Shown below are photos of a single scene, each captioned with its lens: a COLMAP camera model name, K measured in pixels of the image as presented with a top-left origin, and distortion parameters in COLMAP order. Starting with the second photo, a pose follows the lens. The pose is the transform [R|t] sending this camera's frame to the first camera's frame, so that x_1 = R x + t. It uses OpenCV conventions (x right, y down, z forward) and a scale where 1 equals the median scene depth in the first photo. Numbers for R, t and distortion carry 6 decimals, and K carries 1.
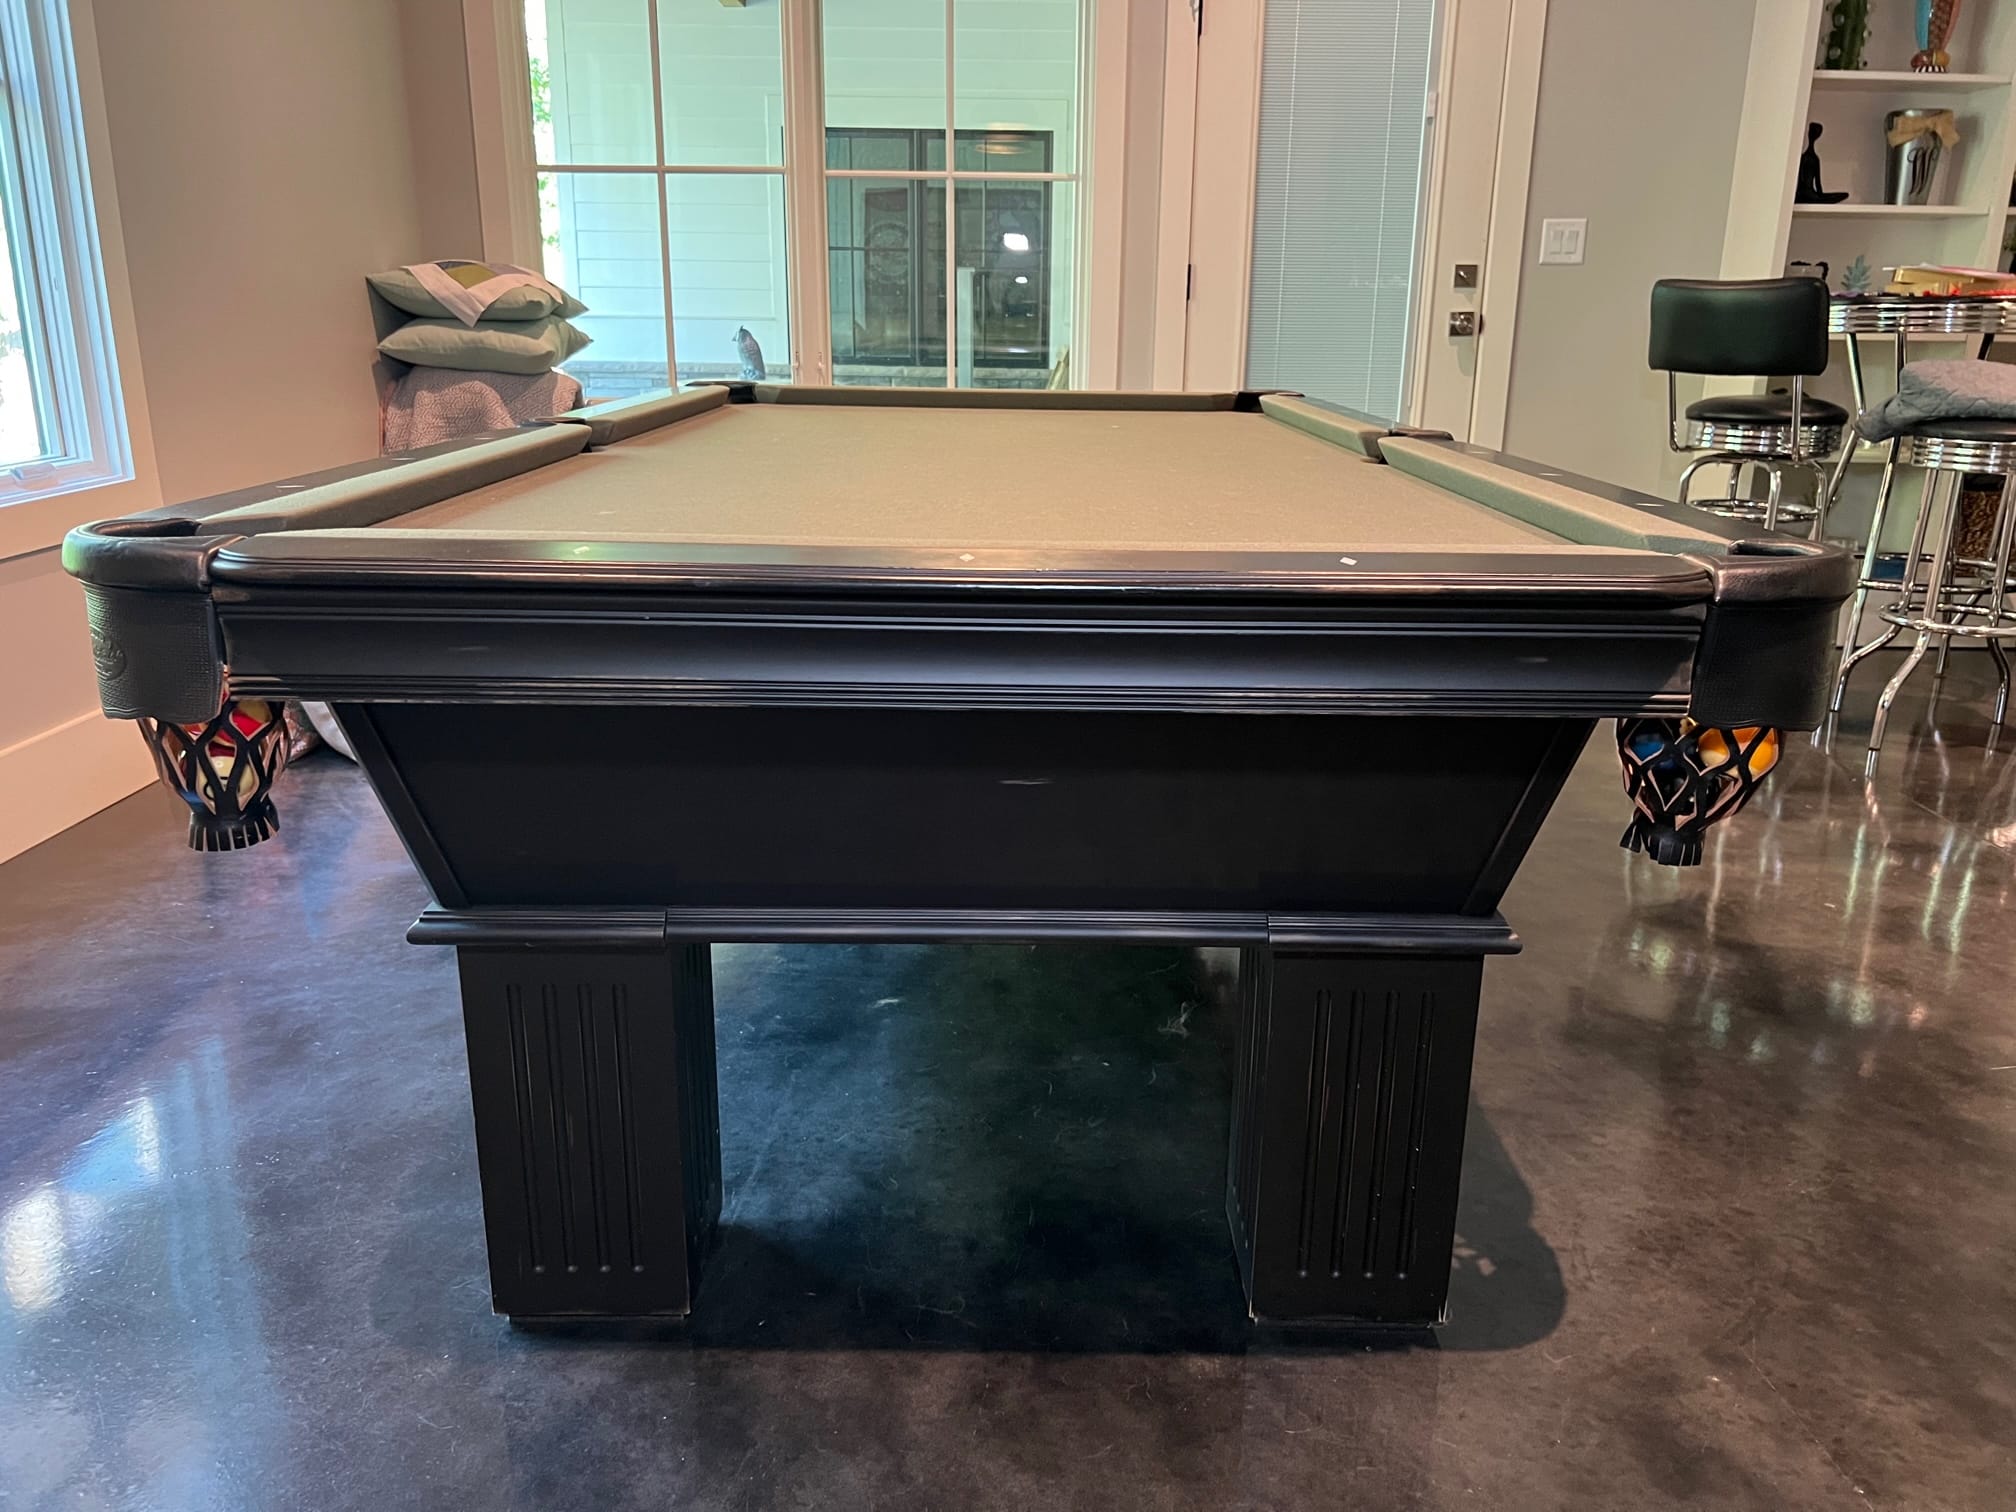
lens RADIAL K [[1551.1, 0, 1008.0], [0, 1551.1, 756.0], [0, 0, 1]] dist [0.011485, -0.005782]
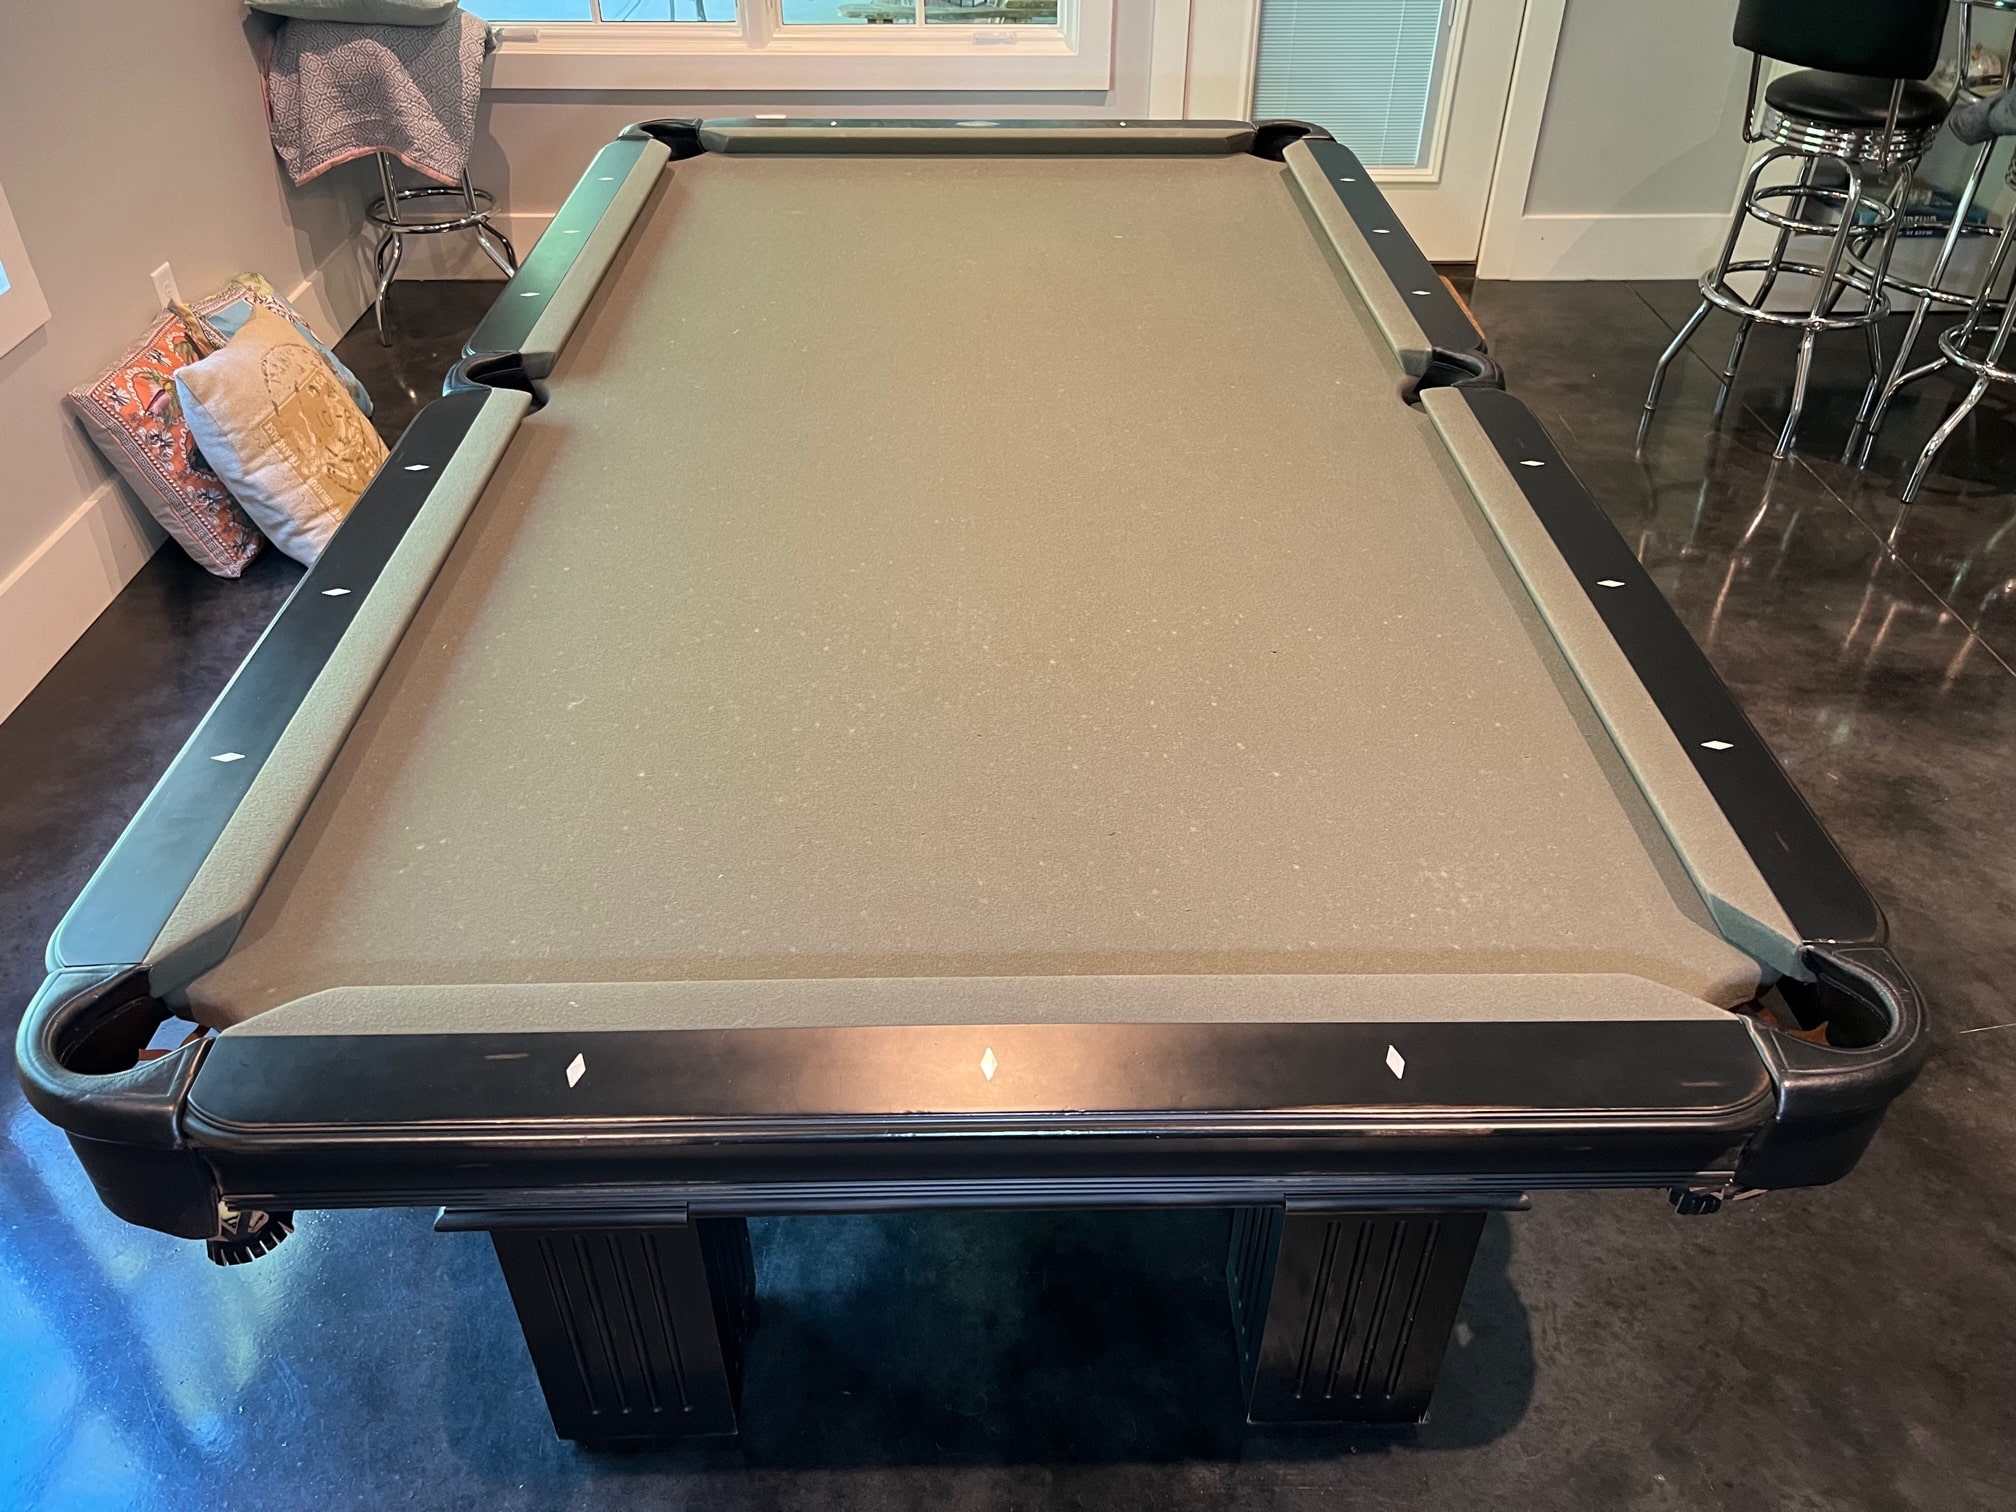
lens RADIAL K [[1549.8, 0, 1007.7], [0, 1549.8, 772.9], [0, 0, 1]] dist [0.009695, -0.002462]
pose [[0.999755, -0.019737, 0.009980, -0.015131], [0.014895, 0.934427, 0.355843, -0.436618], [-0.016348, -0.355607, 0.934493, 0.130539]]
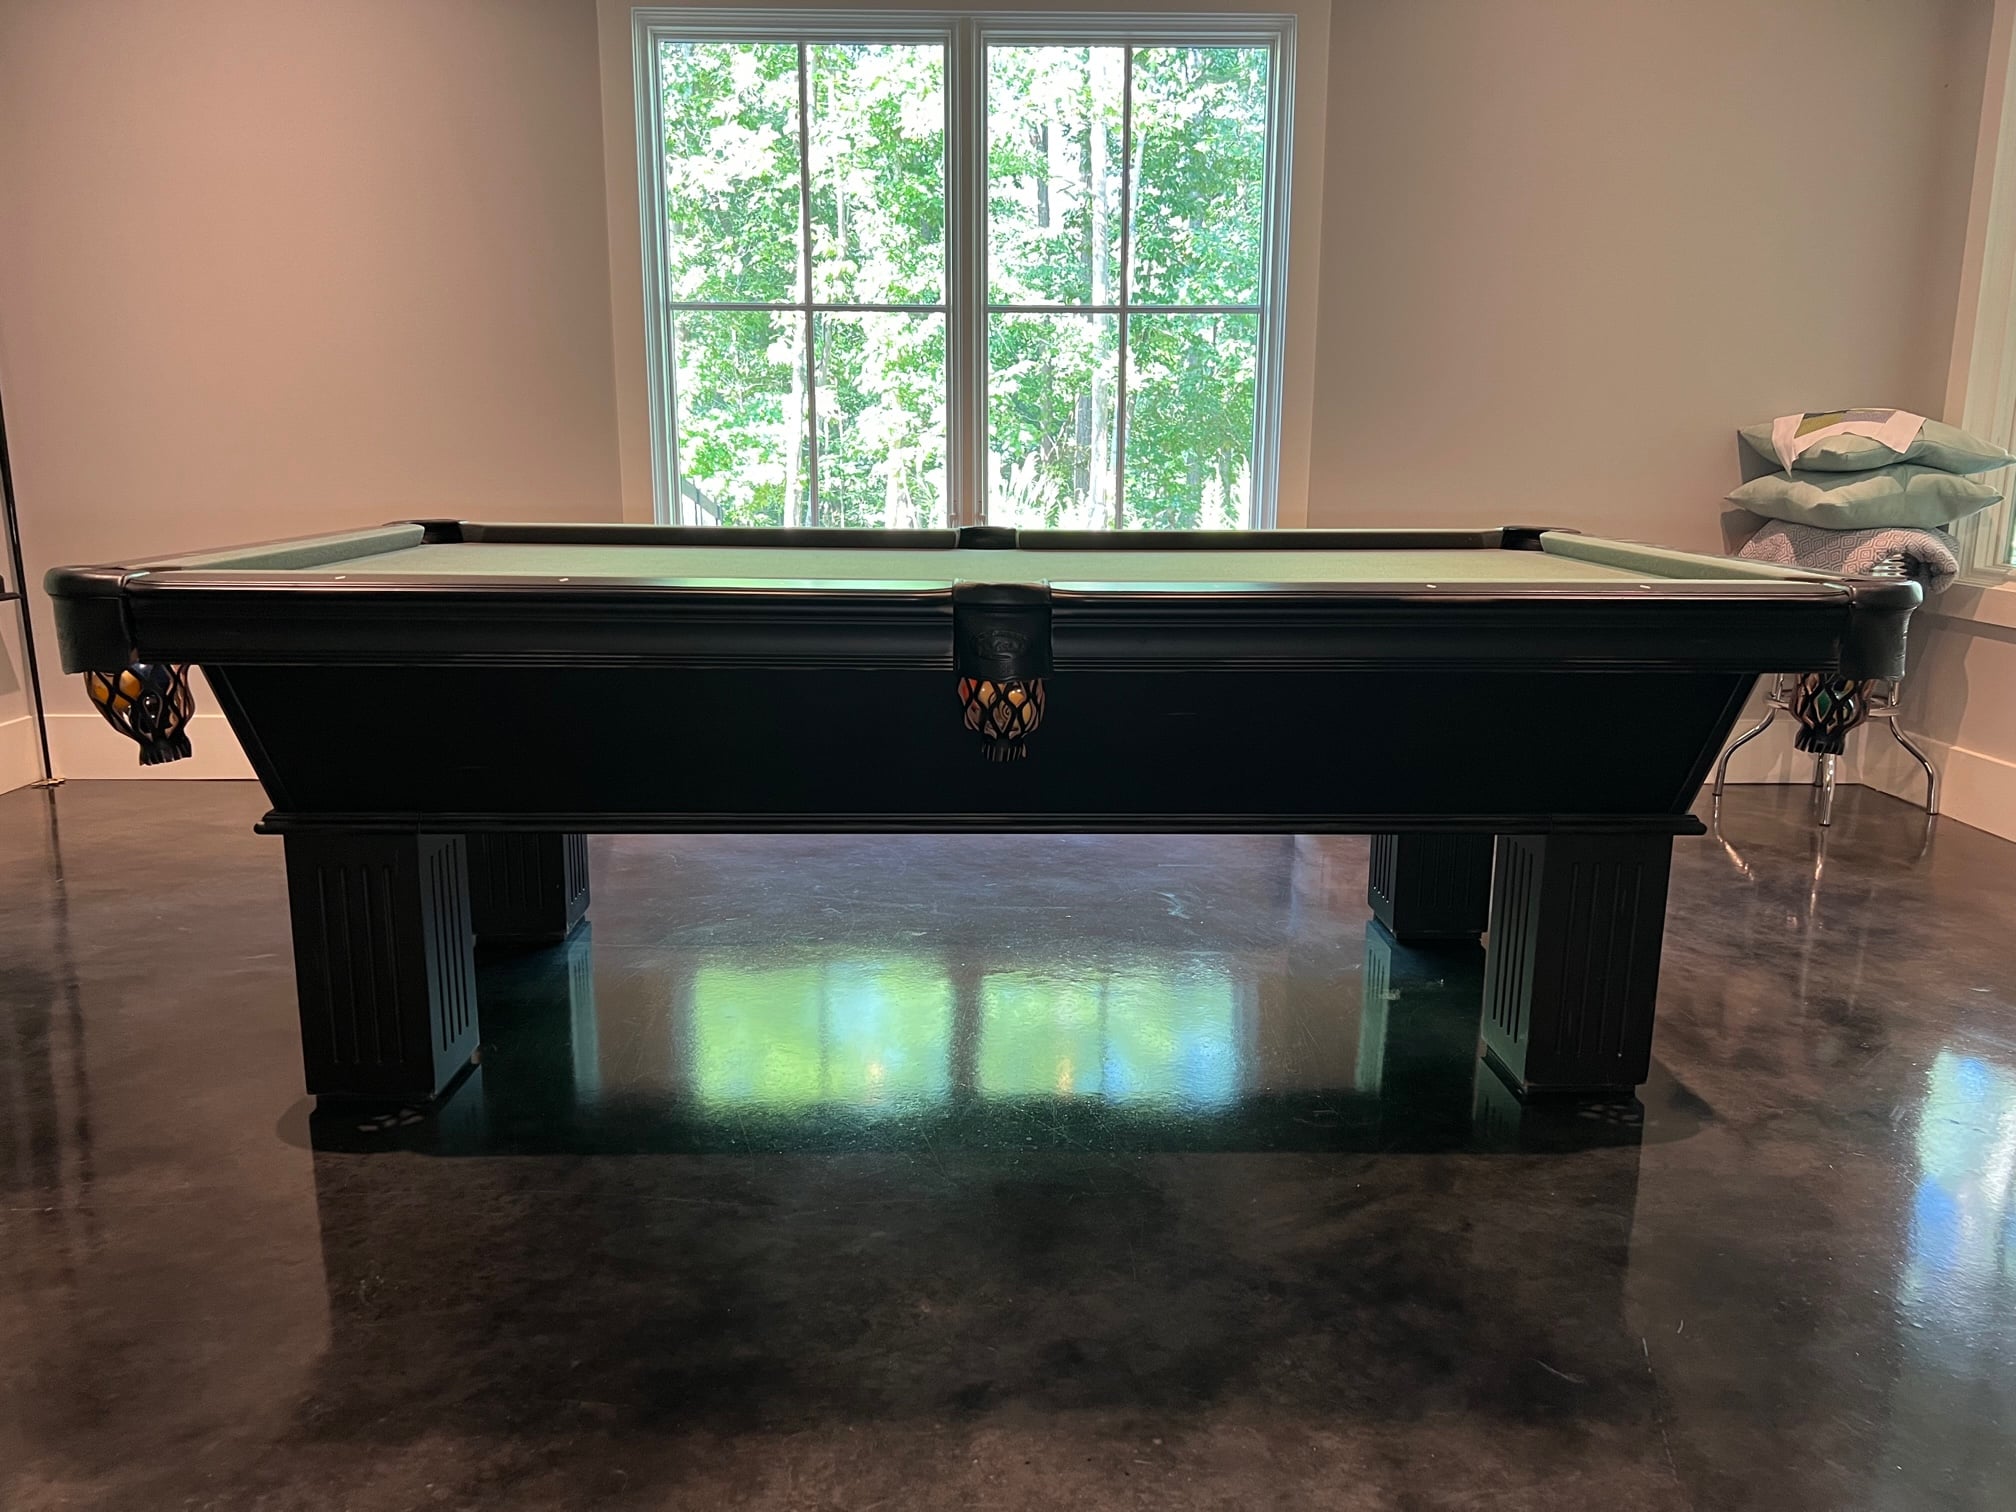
lens RADIAL K [[1551.1, 0, 1008.0], [0, 1551.1, 756.0], [0, 0, 1]] dist [0.011485, -0.005782]
pose [[0.015297, 0.186877, -0.982264, 1.606025], [-0.290093, 0.940955, 0.174500, -0.374769], [0.956876, 0.282279, 0.068606, 1.375046]]
